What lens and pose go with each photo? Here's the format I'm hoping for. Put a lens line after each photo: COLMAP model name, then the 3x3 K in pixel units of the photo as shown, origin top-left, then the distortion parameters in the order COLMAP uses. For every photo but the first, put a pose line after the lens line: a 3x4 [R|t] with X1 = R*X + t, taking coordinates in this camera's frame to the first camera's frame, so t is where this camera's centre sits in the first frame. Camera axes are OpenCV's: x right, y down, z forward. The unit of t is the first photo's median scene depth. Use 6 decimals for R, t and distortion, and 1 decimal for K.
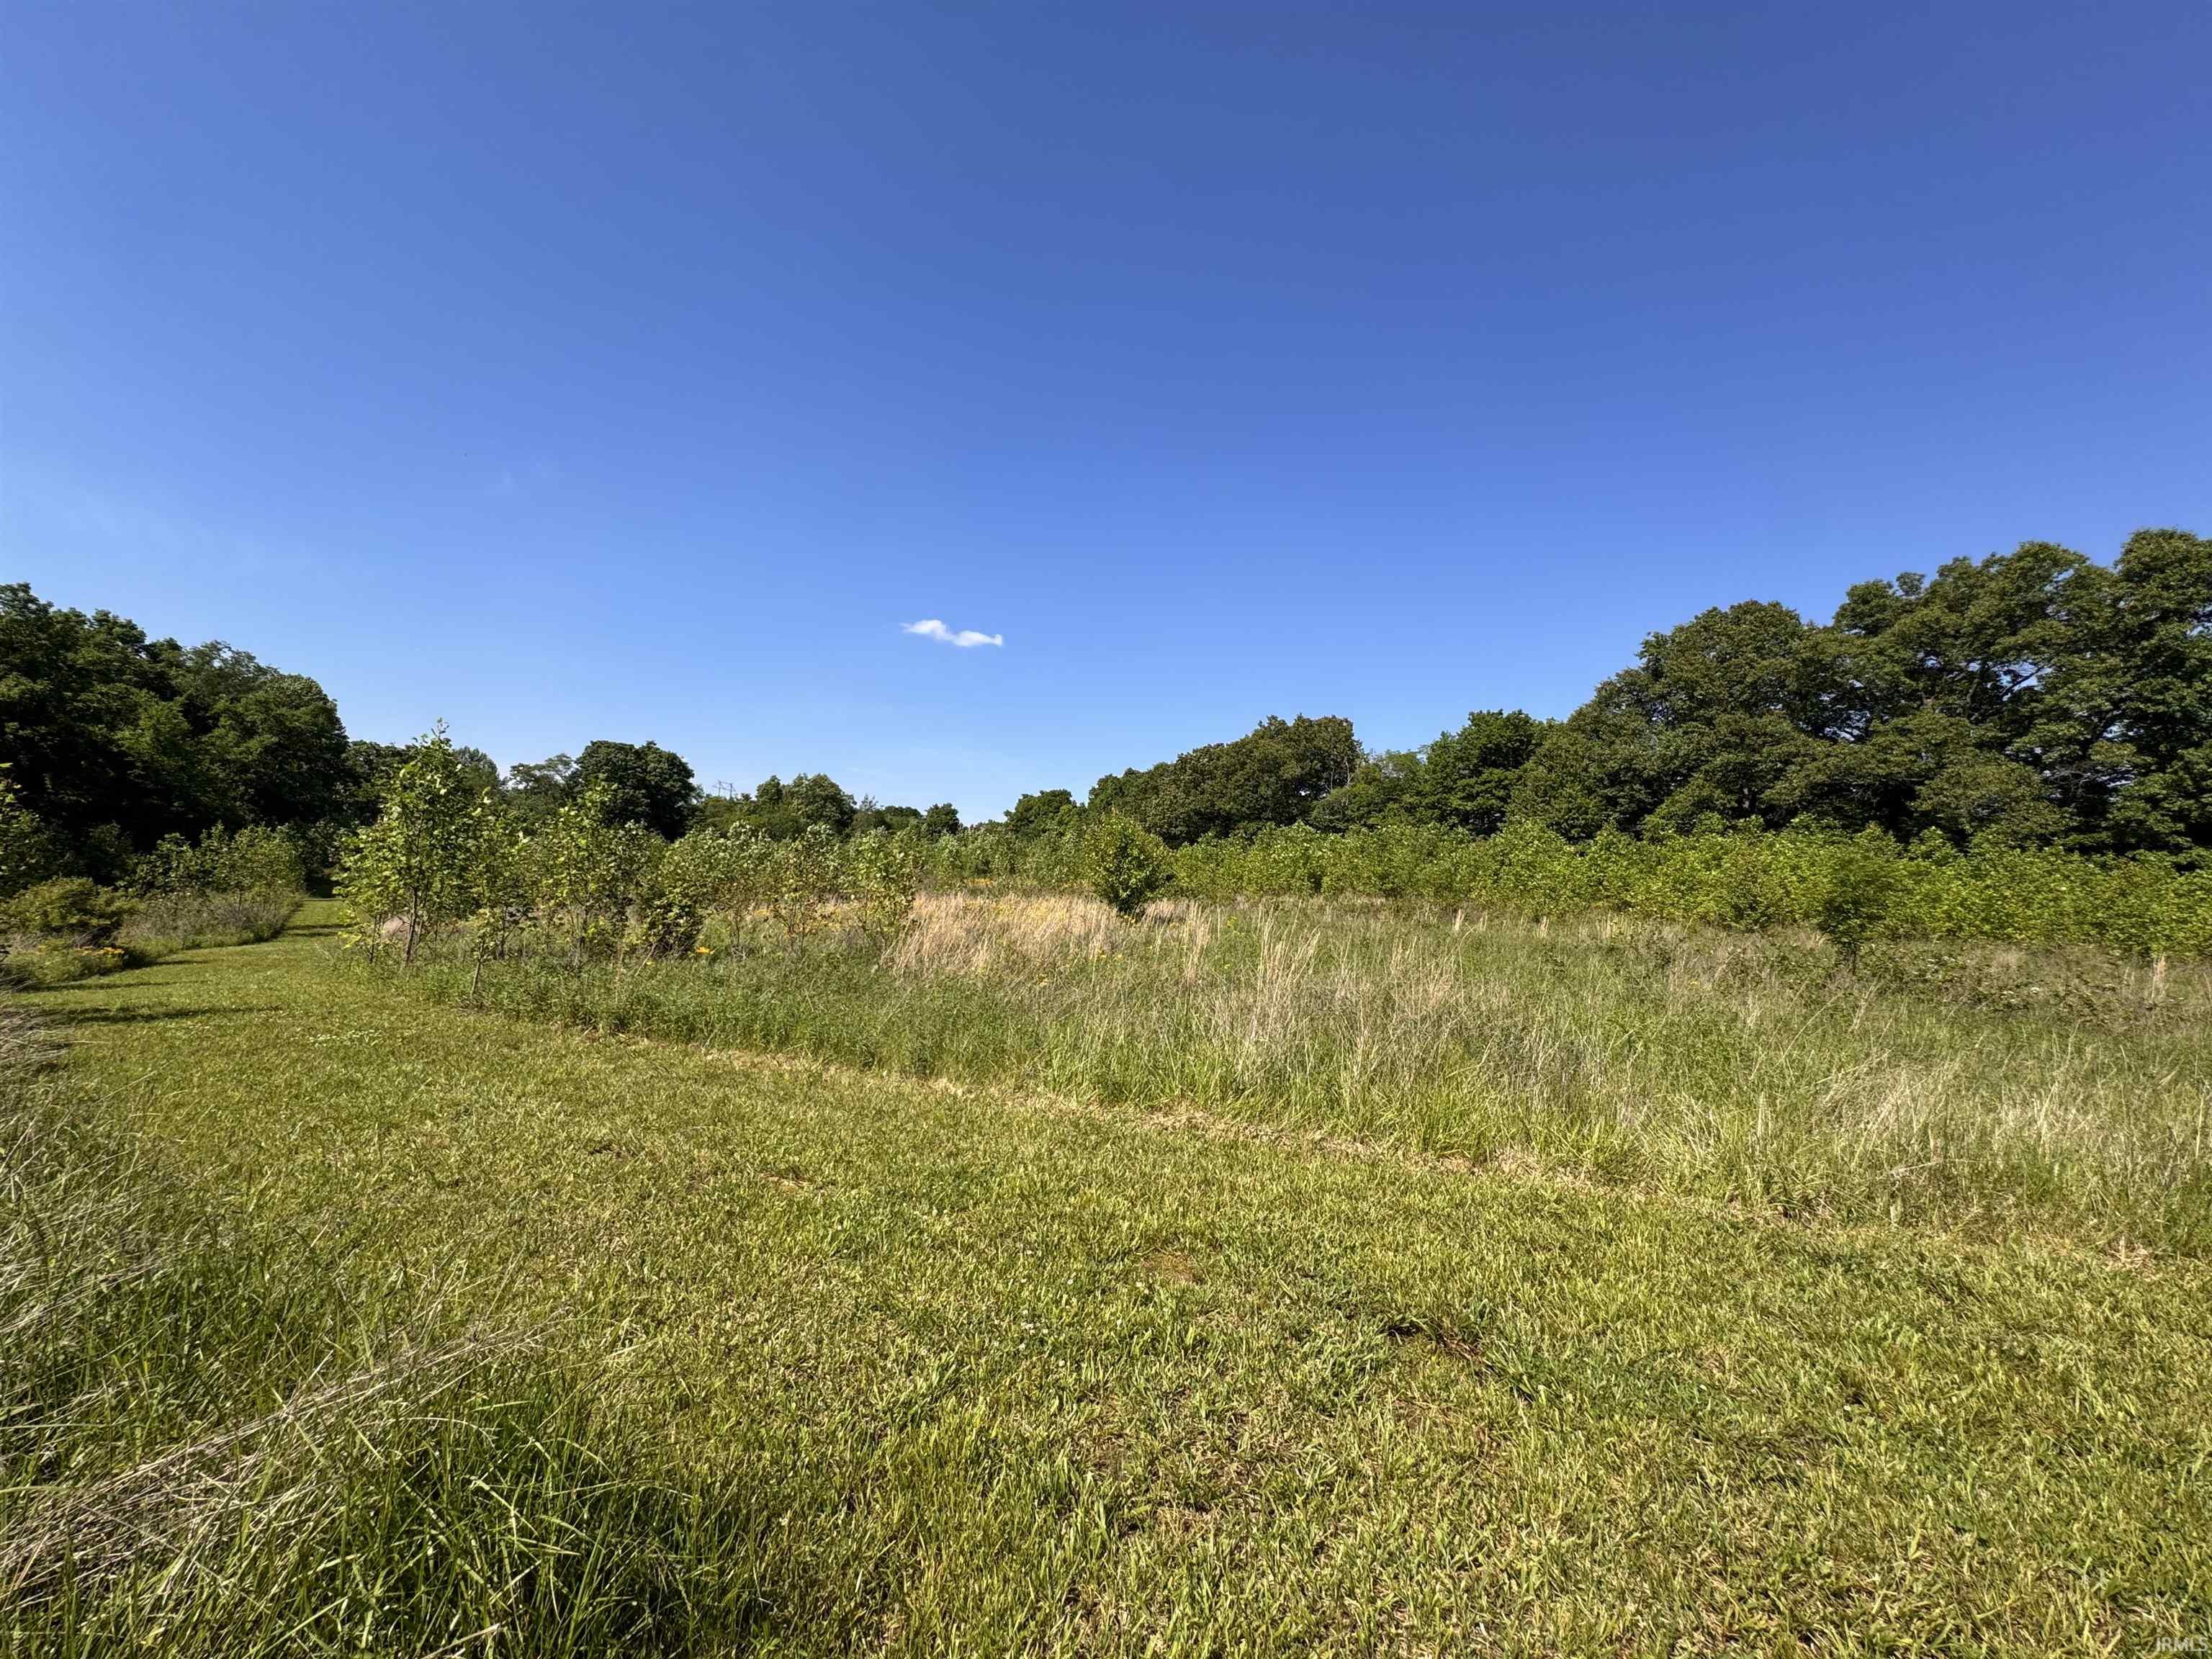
lens RADIAL K [[884.1, 0, 1106.0], [0, 884.1, 829.5], [0, 0, 1]] dist [-0.002484, -0.000261]
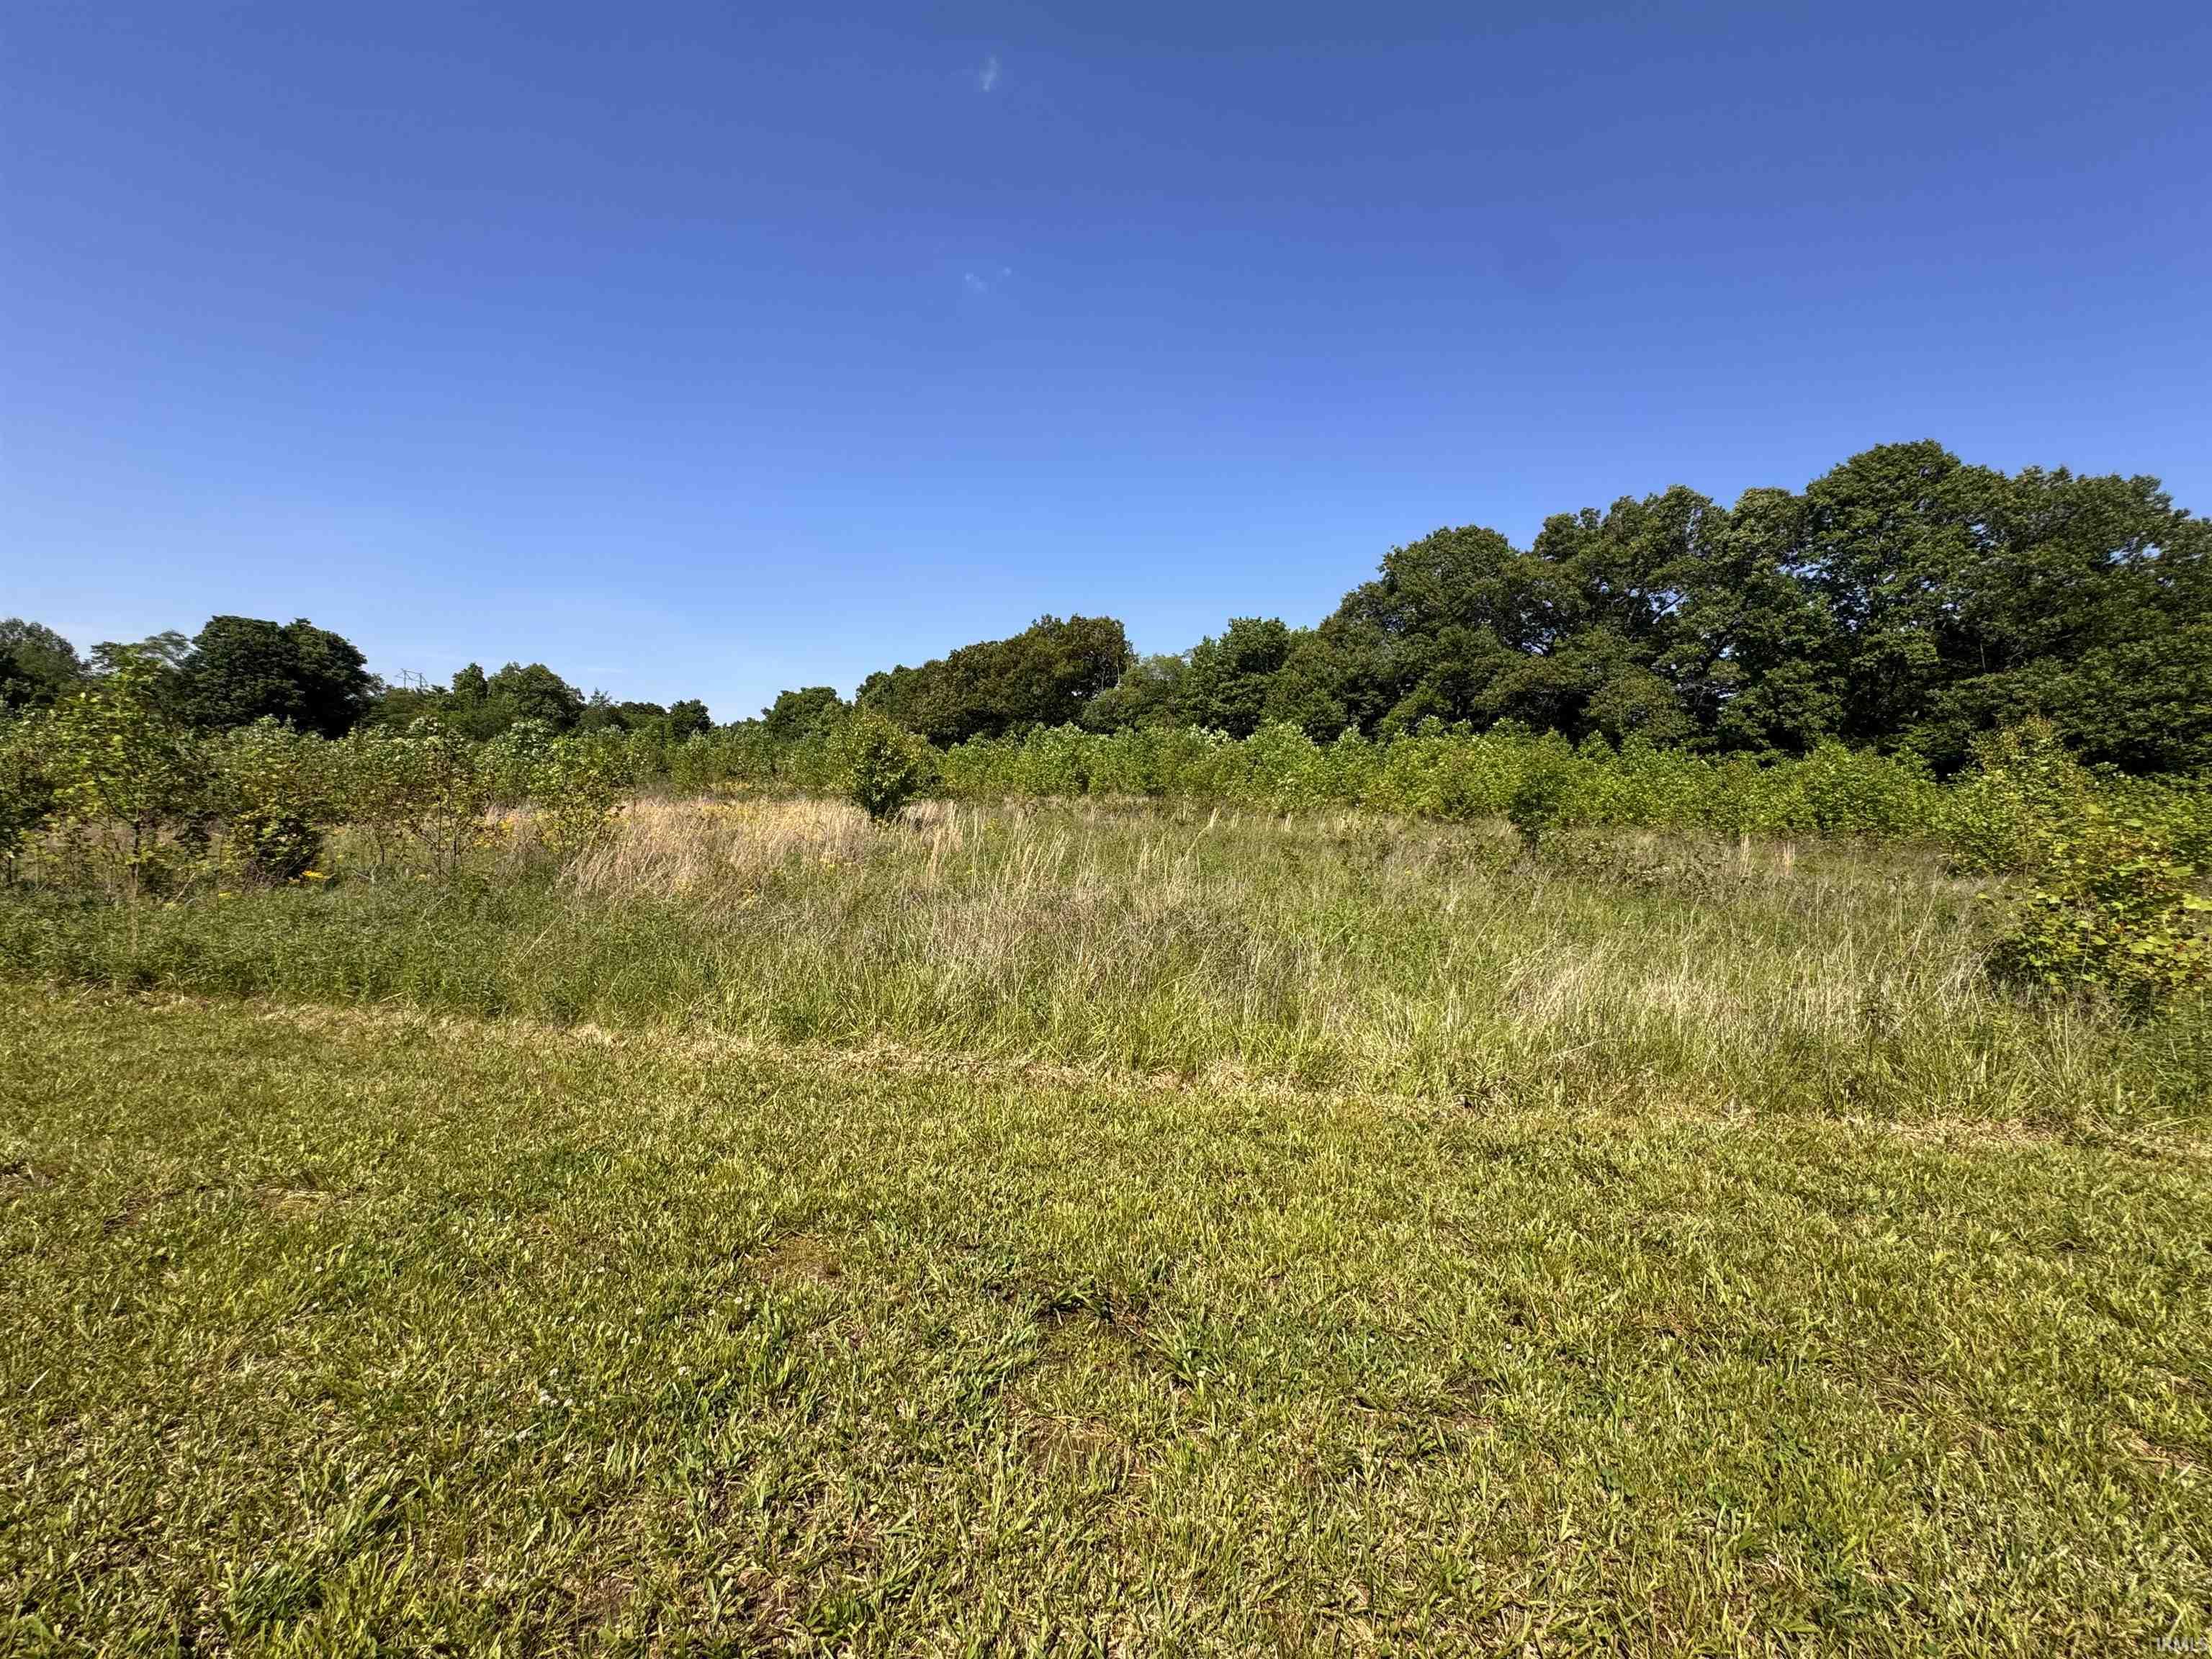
lens RADIAL K [[884.4, 0, 1105.8], [0, 884.4, 817.1], [0, 0, 1]] dist [-0.005187, 0.000050]
pose [[0.969203, -0.019052, 0.245527, 0.020554], [-0.004991, 0.995278, 0.096932, 0.001641], [-0.246214, -0.095173, 0.964531, 0.025302]]
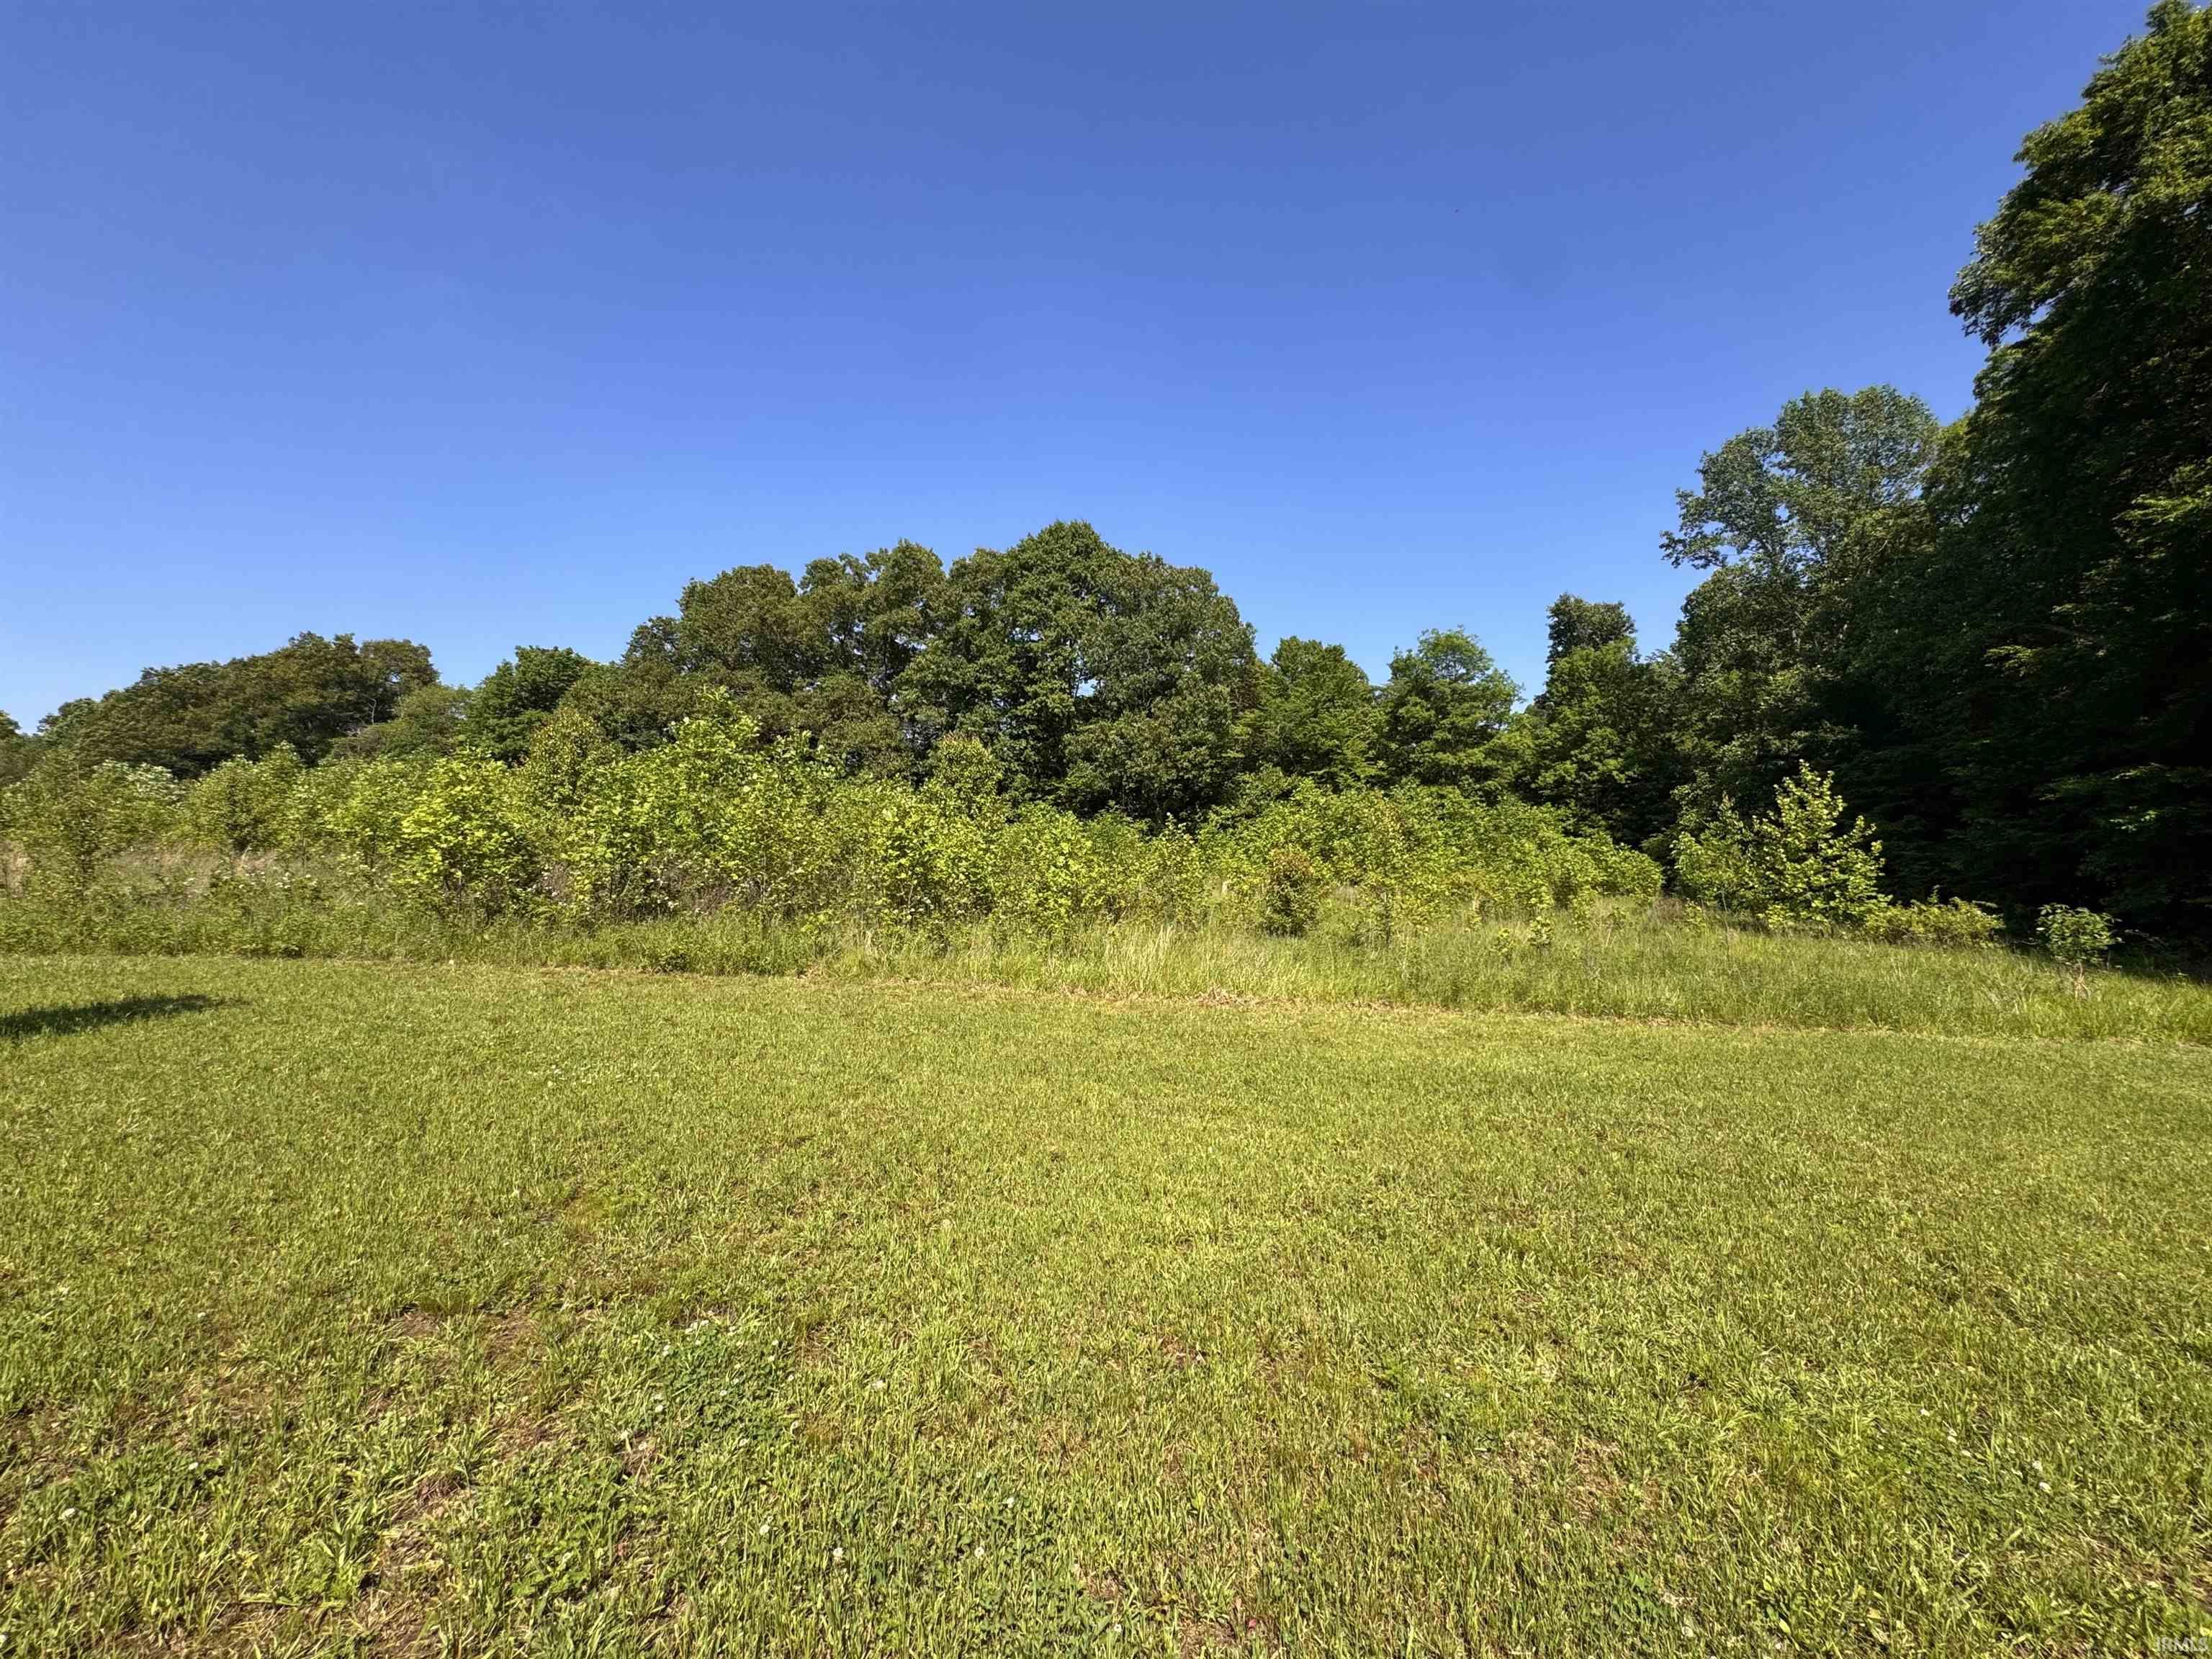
lens RADIAL K [[888.7, 0, 1106.0], [0, 888.7, 829.5], [0, 0, 1]] dist [-0.000708, 0.000034]
pose [[0.763734, -0.019597, 0.645233, 0.595282], [-0.006272, 0.999267, 0.037774, 0.035555], [-0.645500, -0.032896, 0.763051, -0.182092]]
